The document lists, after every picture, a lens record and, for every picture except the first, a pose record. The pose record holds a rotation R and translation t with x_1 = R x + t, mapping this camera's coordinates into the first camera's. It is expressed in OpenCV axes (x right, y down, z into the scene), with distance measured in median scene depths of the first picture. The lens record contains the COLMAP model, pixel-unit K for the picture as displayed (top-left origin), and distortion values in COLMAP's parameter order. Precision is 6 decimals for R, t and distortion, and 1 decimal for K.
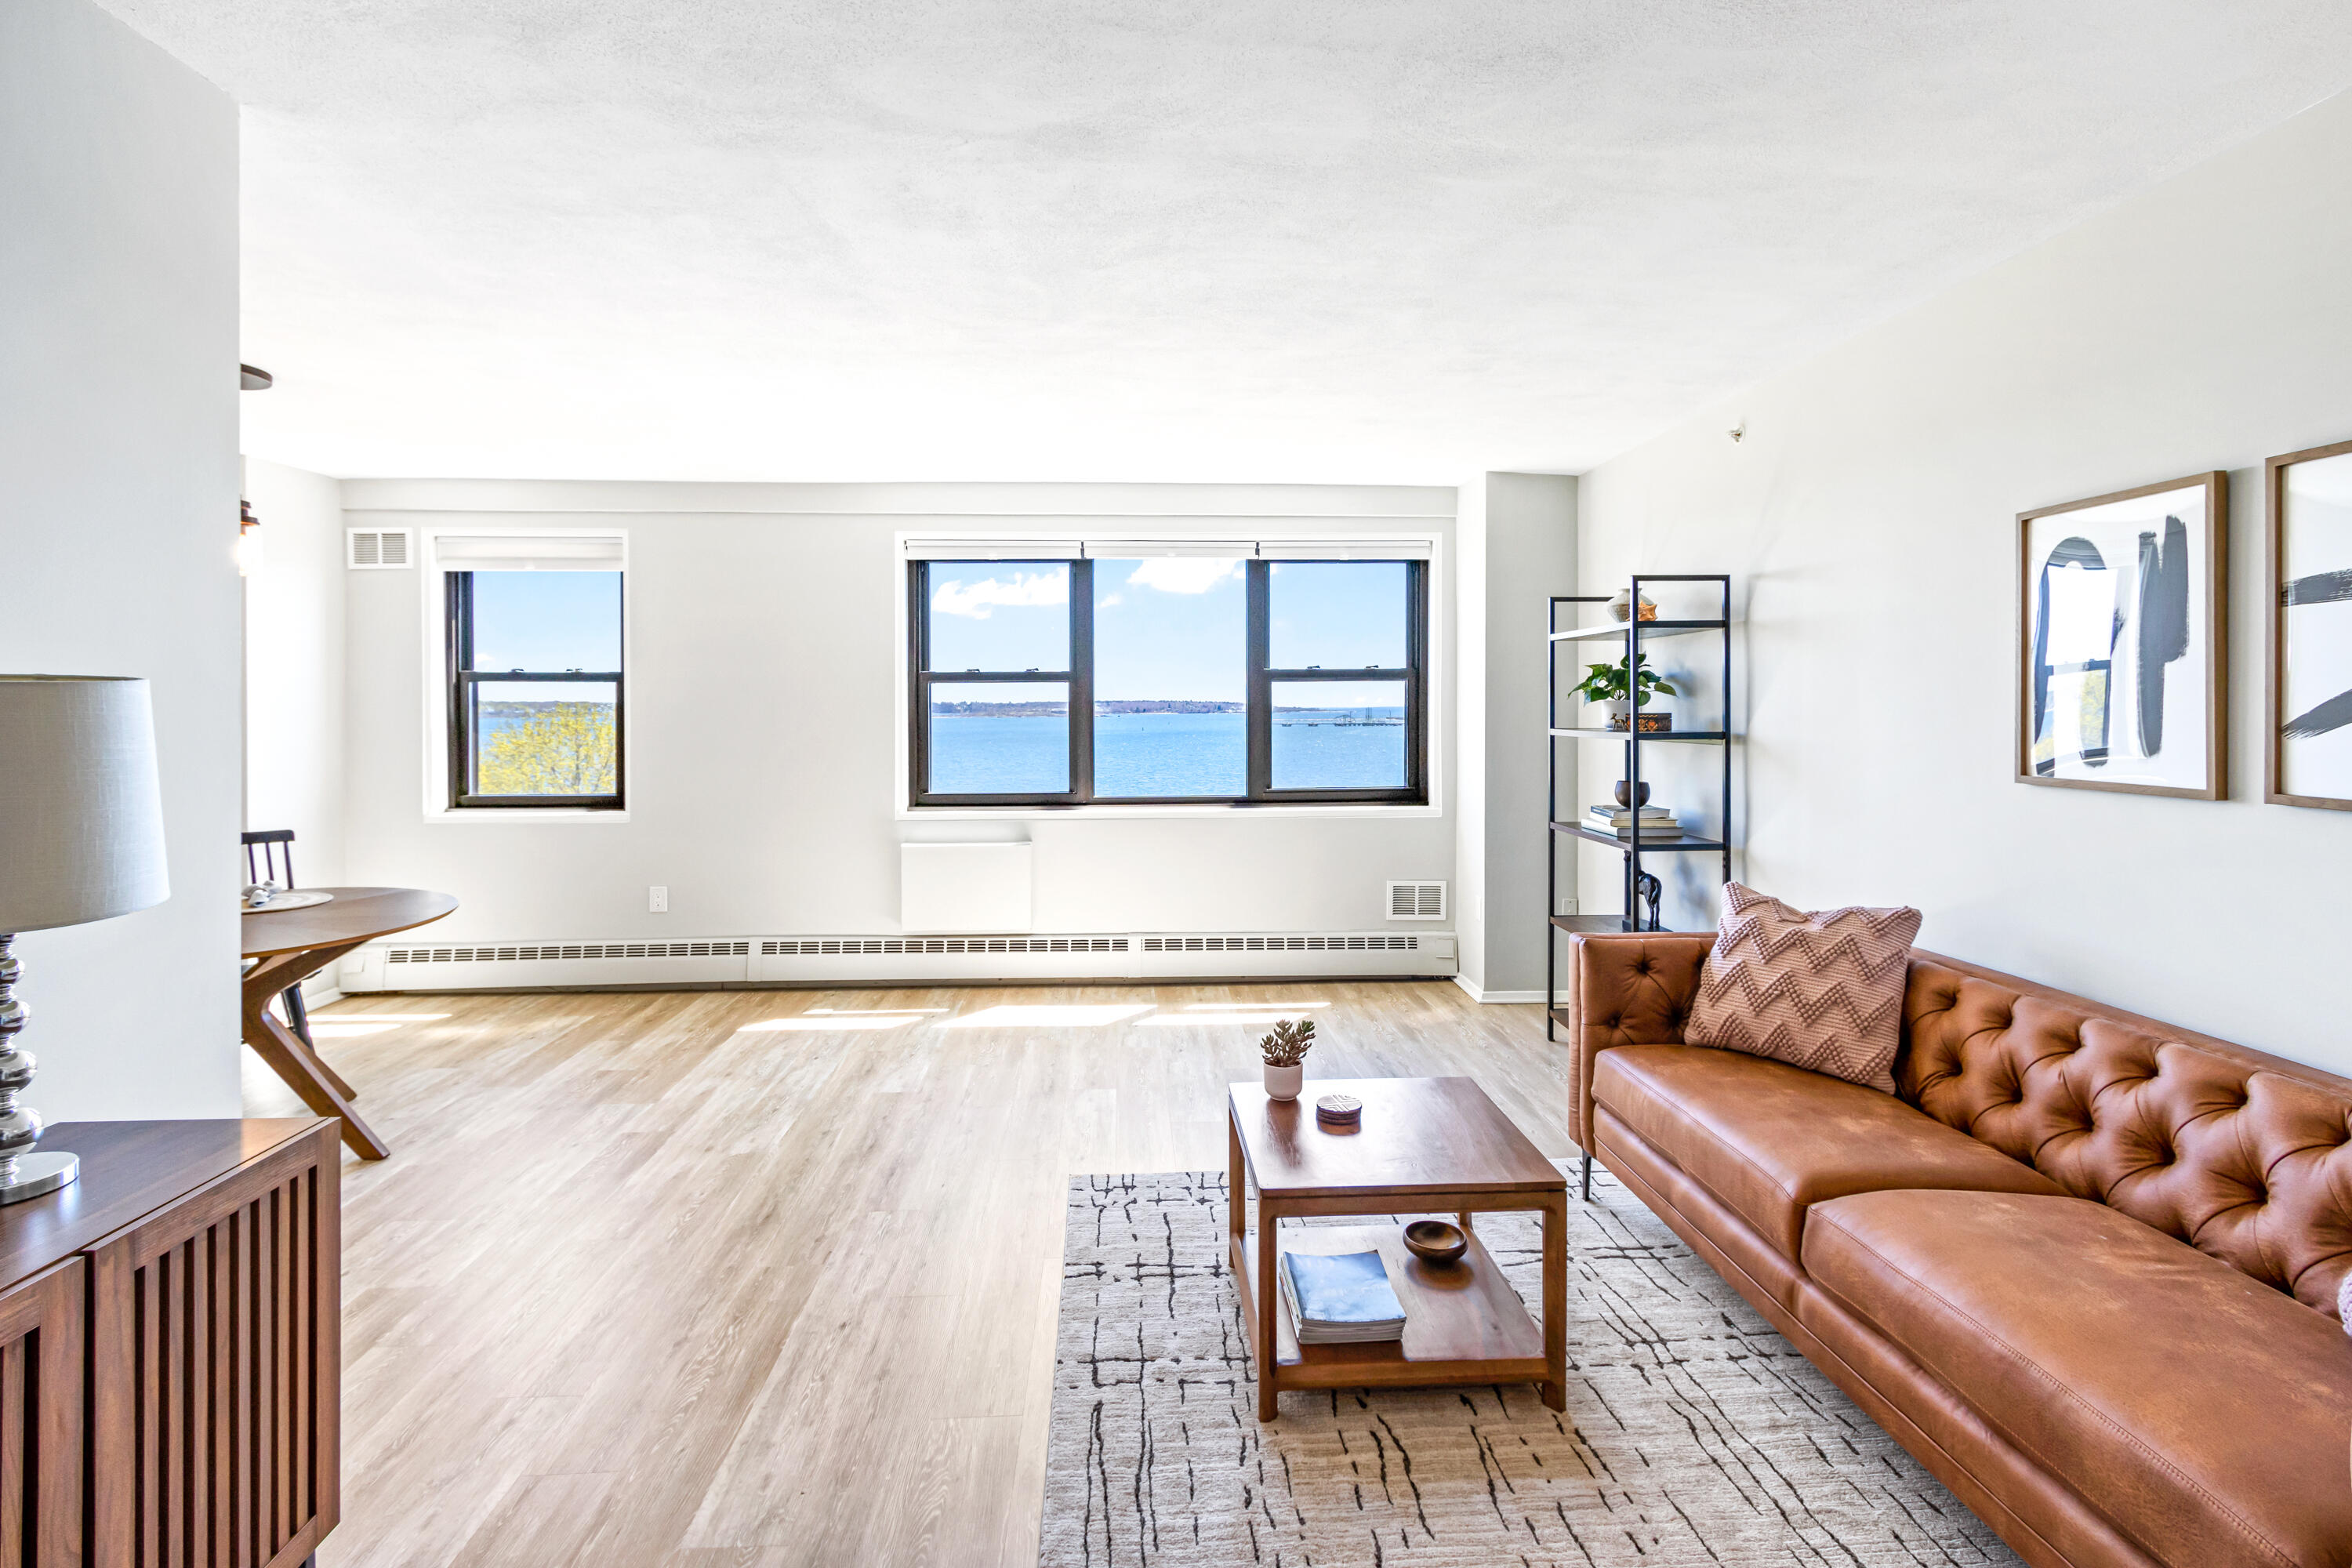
lens RADIAL K [[1105.3, 0, 1173.5], [0, 1105.3, 715.1], [0, 0, 1]] dist [0.003827, -0.000323]
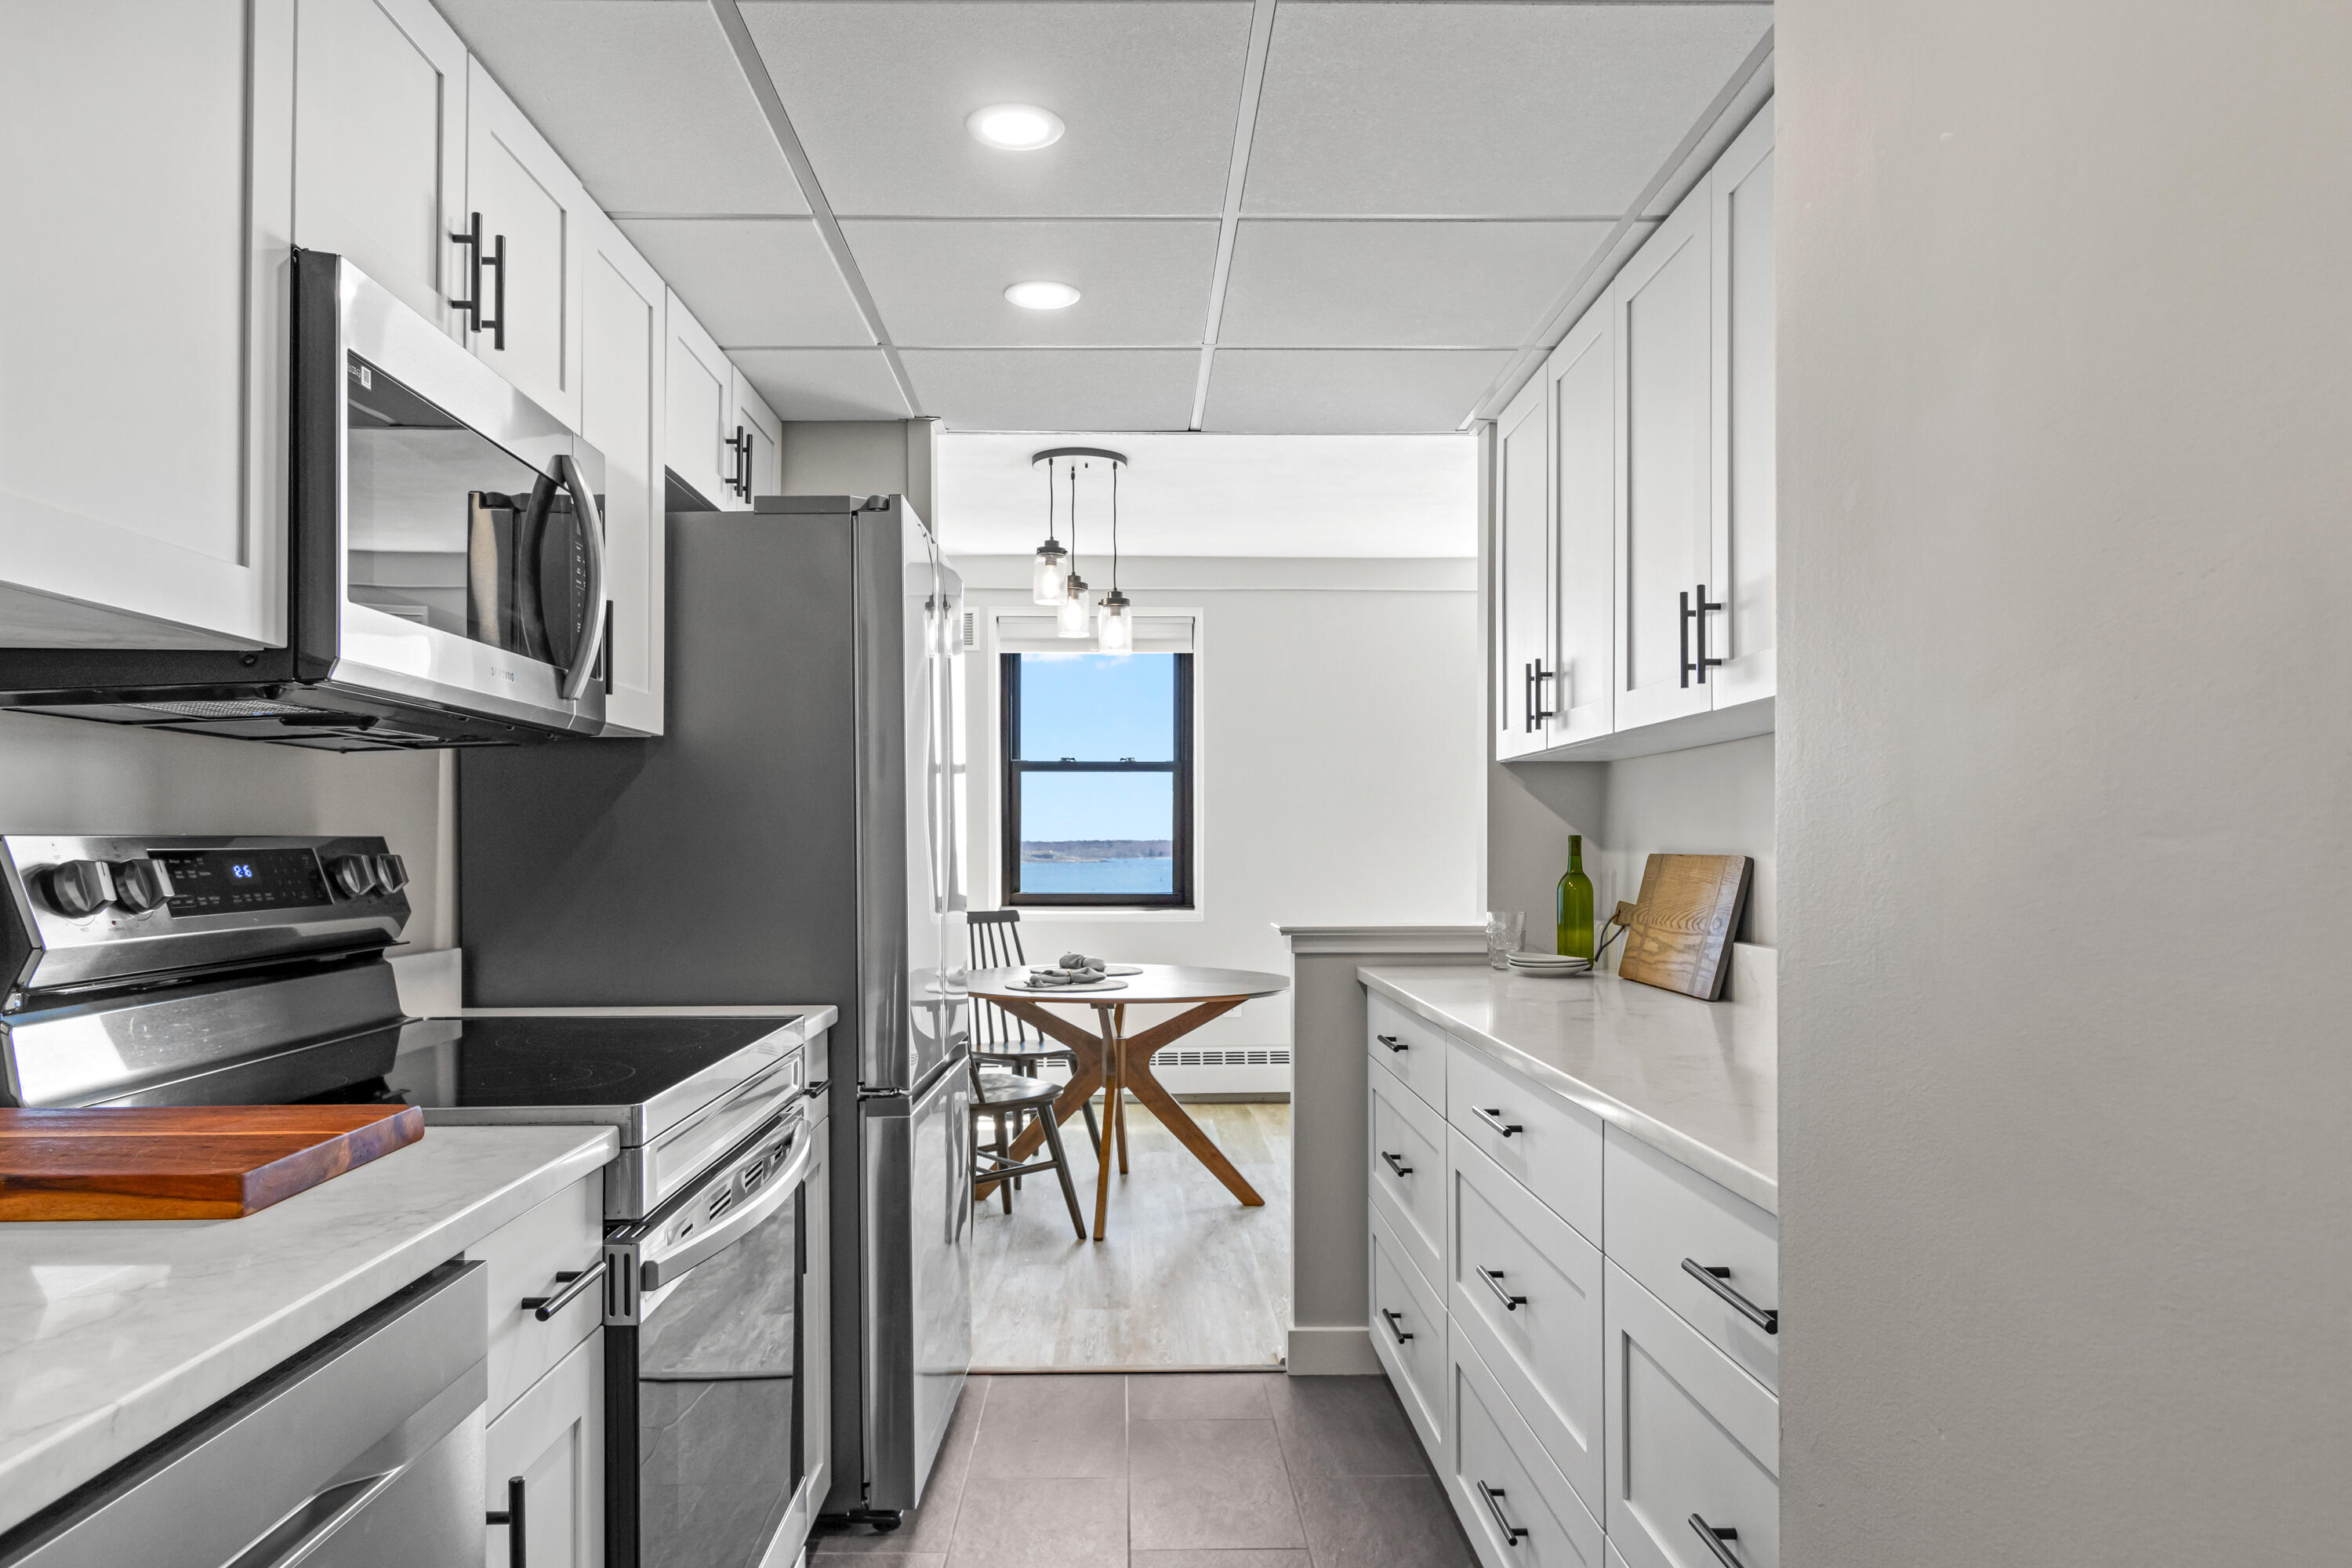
lens RADIAL K [[1546.2, 0, 1170.1], [0, 1546.2, 840.1], [0, 0, 1]] dist [0.002331, -0.000847]
pose [[0.999817, 0.001191, -0.019112, -0.655200], [-0.001423, 0.999925, -0.012151, 0.058974], [0.019096, 0.012176, 0.999744, -0.411827]]
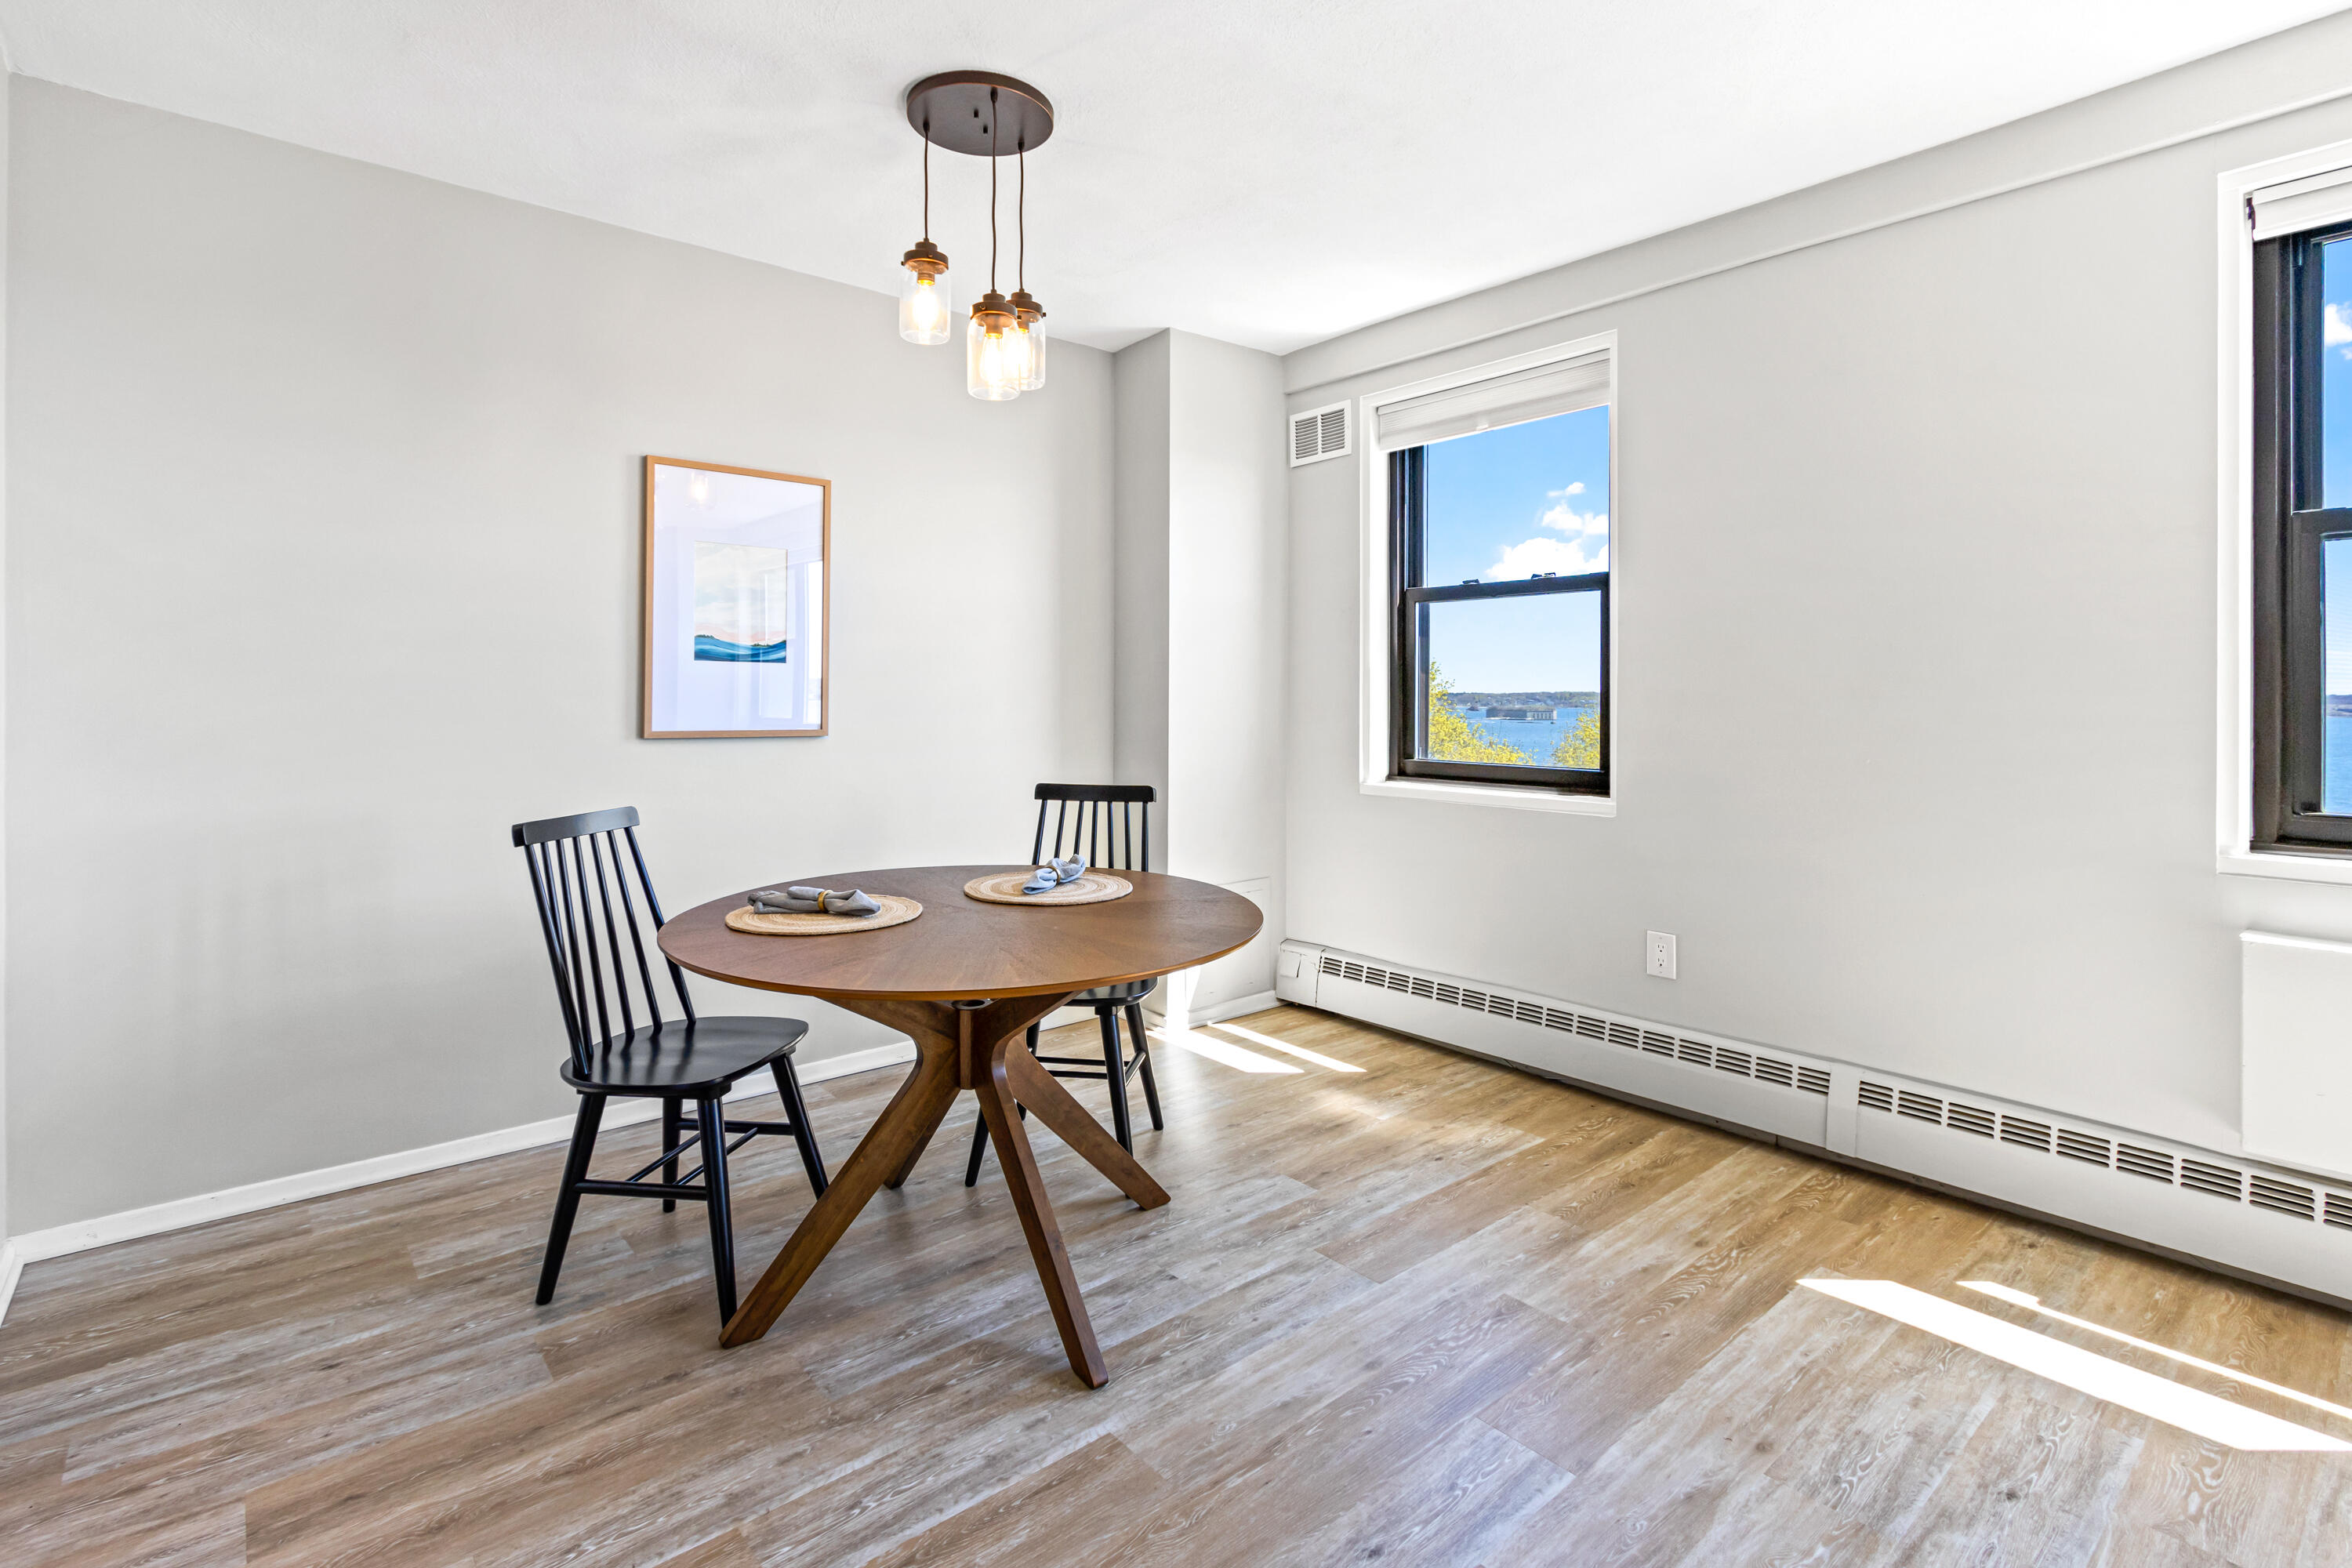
lens RADIAL K [[1115.9, 0, 1163.3], [0, 1115.9, 688.5], [0, 0, 1]] dist [0.002828, -0.000100]
pose [[0.605234, -0.000884, -0.796047, -0.209923], [-0.011051, 0.999894, -0.009513, 0.047198], [0.795971, 0.014554, 0.605160, 0.579342]]
